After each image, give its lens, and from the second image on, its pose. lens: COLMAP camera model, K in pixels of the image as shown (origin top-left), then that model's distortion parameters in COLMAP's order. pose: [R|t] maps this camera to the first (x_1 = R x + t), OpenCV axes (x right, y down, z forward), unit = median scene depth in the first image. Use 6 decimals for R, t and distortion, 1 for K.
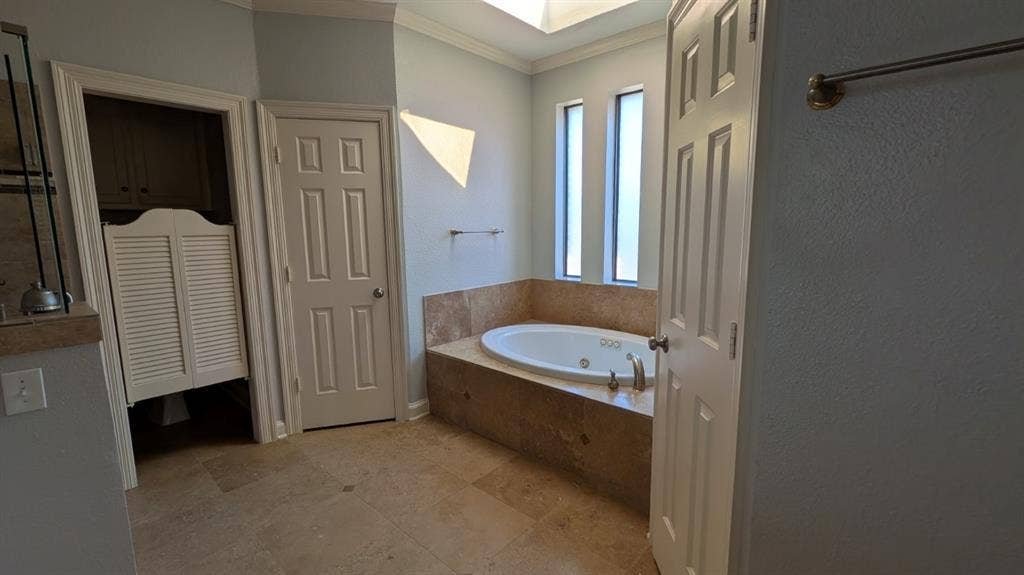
lens RADIAL K [[441.0, 0, 511.2], [0, 441.0, 288.1], [0, 0, 1]] dist [0.001513, -0.000118]
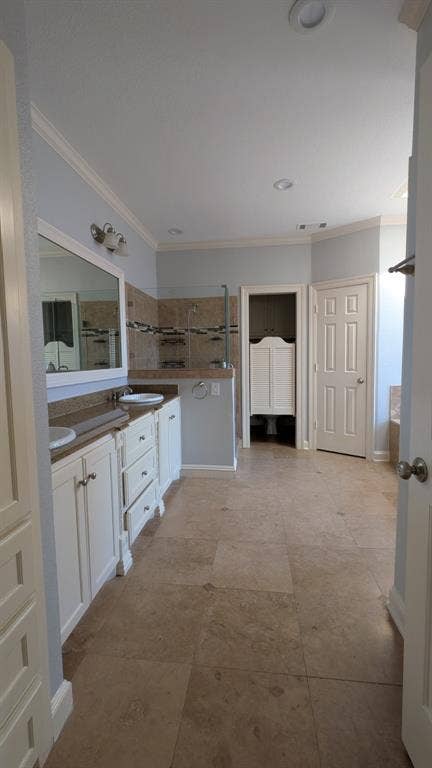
lens RADIAL K [[330.7, 0, 216.9], [0, 330.7, 382.1], [0, 0, 1]] dist [0.001513, -0.000118]
pose [[0.574638, 0.069232, -0.815474, 0.473892], [-0.108276, 0.994088, 0.008098, 0.072794], [0.811214, 0.083643, 0.578737, -0.231560]]
